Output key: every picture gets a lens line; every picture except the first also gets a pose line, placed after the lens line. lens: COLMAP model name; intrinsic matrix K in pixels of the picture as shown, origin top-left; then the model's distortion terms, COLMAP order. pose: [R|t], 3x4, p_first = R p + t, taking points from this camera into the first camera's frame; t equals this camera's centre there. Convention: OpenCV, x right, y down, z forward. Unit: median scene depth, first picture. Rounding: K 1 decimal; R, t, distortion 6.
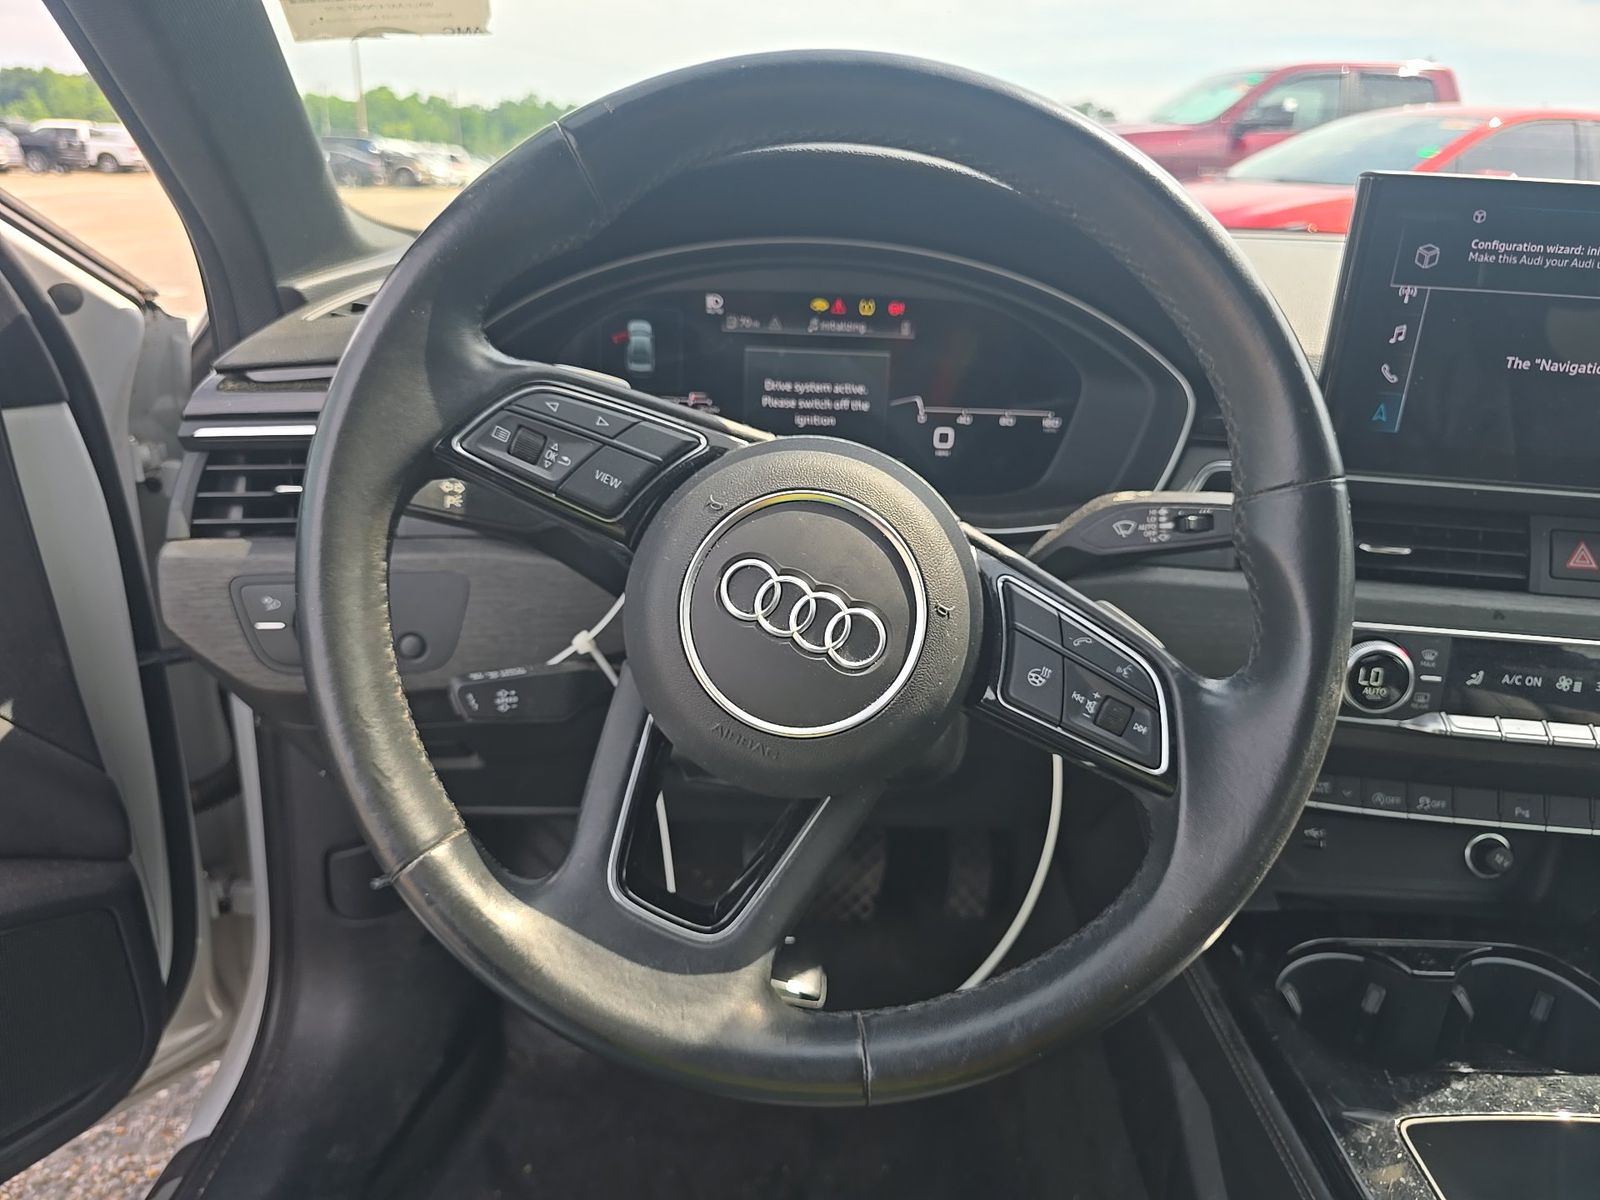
lens RADIAL K [[1109.0, 0, 800.0], [0, 1109.0, 600.0], [0, 0, 1]] dist [0.008300, -0.027651]
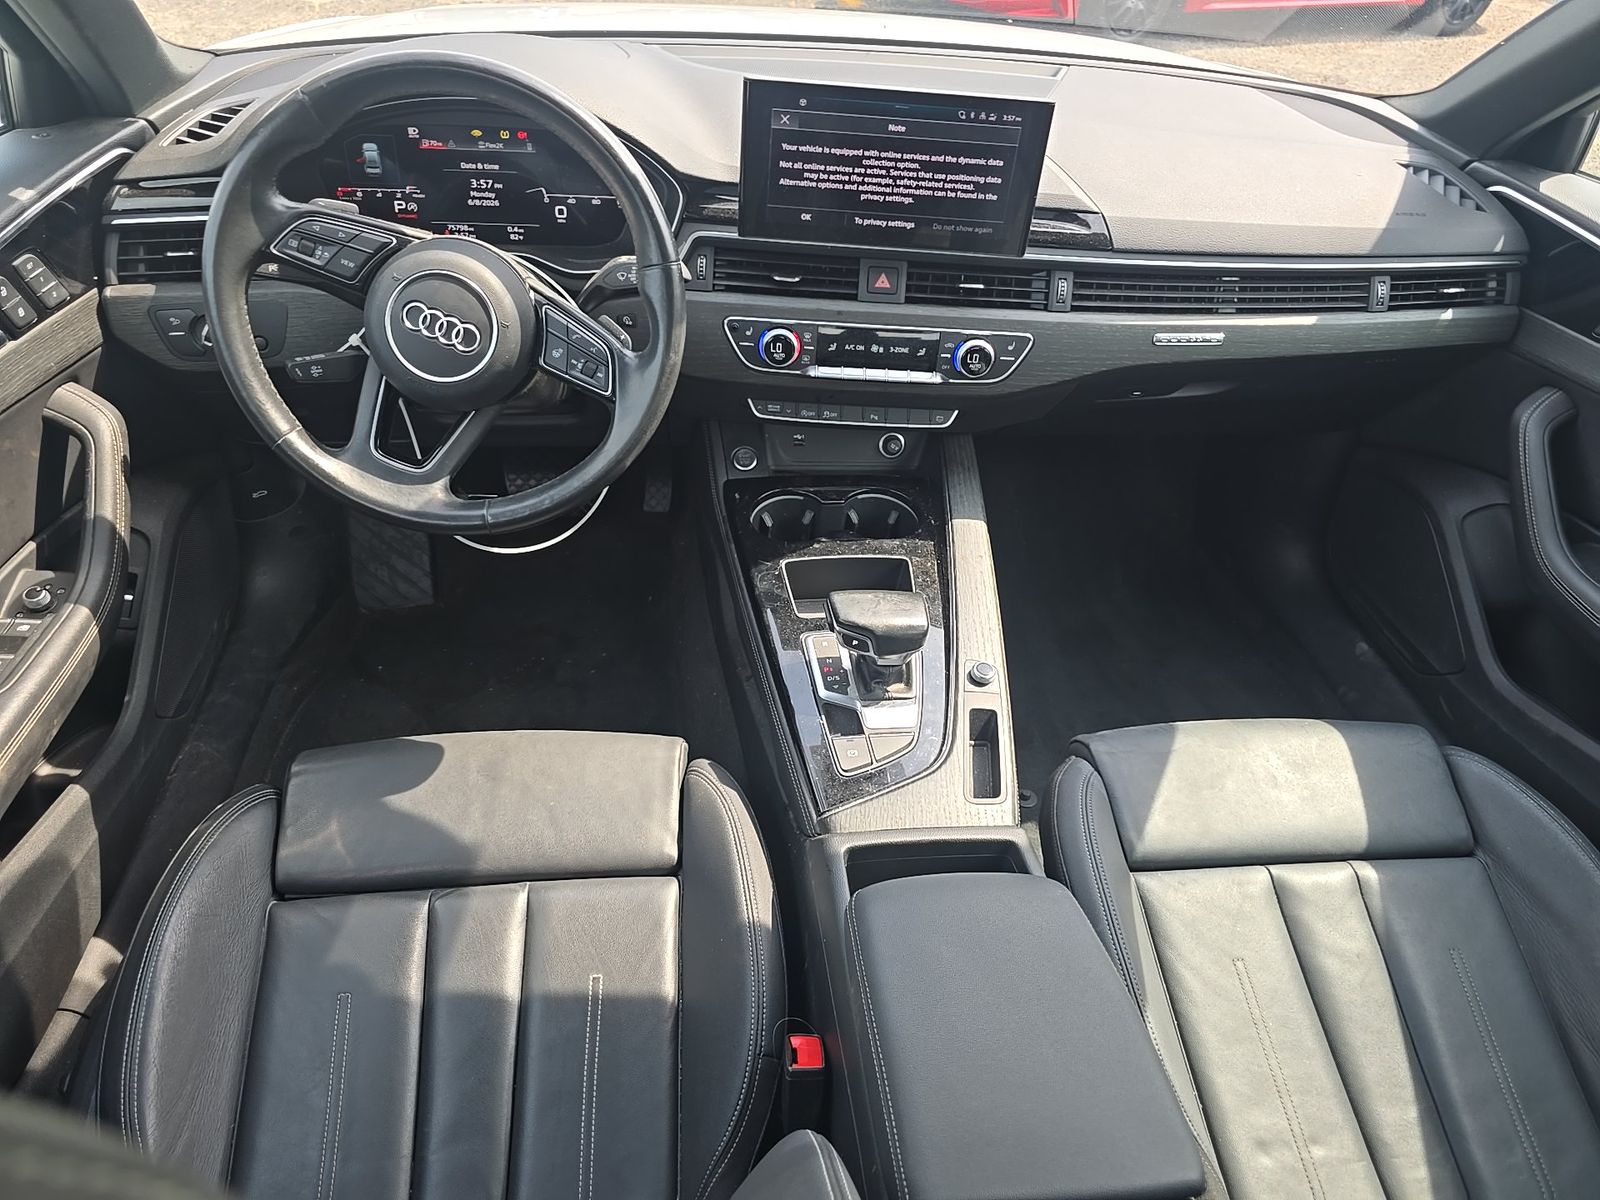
lens RADIAL K [[1159.4, 0, 800.0], [0, 1159.4, 600.0], [0, 0, 1]] dist [0.125271, -0.206065]
pose [[0.994043, -0.051344, 0.096138, 0.417188], [0.023197, 0.961541, 0.273679, -0.081554], [-0.106492, -0.269819, 0.957004, -1.368947]]
